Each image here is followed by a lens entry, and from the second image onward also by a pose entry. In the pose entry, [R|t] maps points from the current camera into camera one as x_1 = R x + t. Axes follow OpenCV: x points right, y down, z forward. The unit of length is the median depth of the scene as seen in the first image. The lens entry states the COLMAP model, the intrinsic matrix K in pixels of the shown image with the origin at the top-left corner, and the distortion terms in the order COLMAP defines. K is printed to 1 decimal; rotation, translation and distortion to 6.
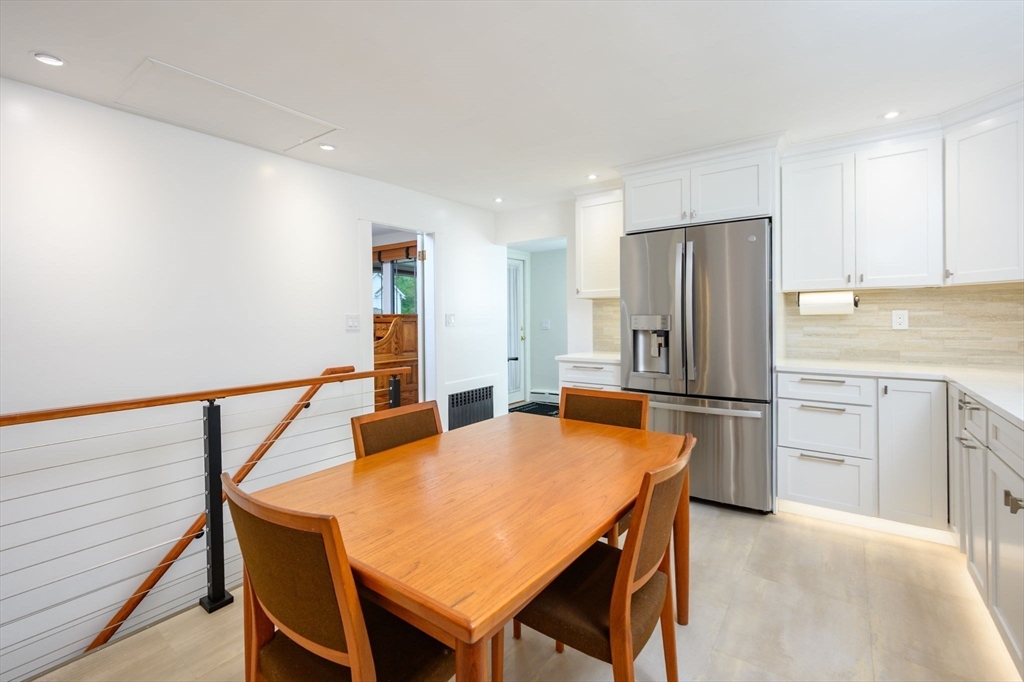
lens RADIAL K [[456.3, 0, 509.8], [0, 456.3, 317.6], [0, 0, 1]] dist [-0.021281, 0.000142]
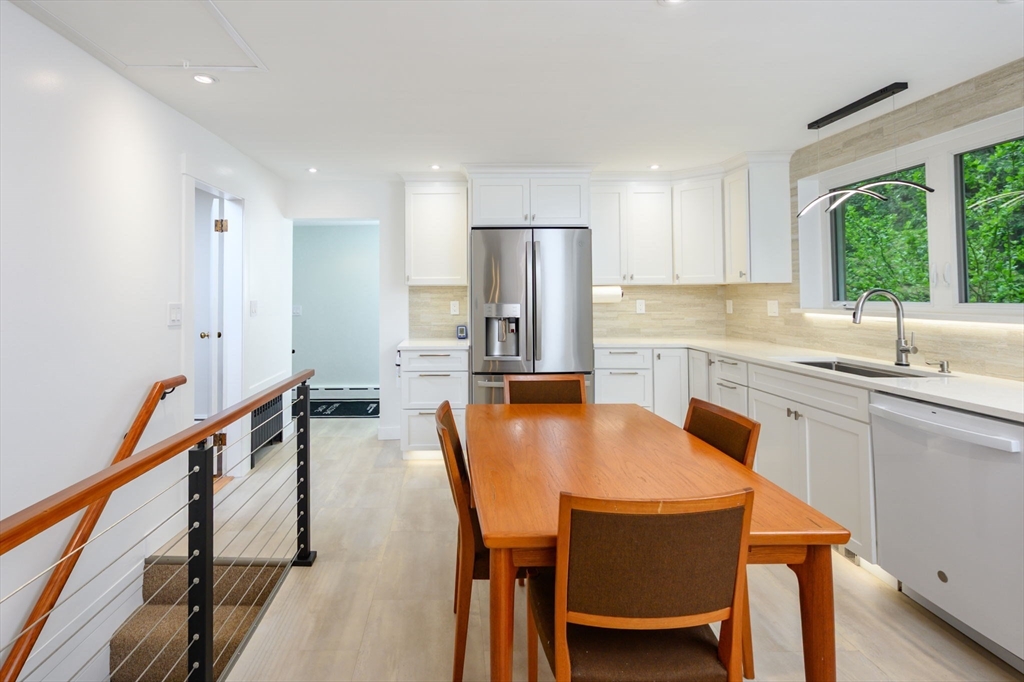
lens RADIAL K [[493.0, 0, 468.9], [0, 493.0, 277.0], [0, 0, 1]] dist [-0.001098, 0.001256]
pose [[0.780324, 0.029772, 0.624667, -0.534401], [-0.003110, 0.999039, -0.043731, -0.018813], [-0.625368, 0.032182, 0.779666, 0.119440]]
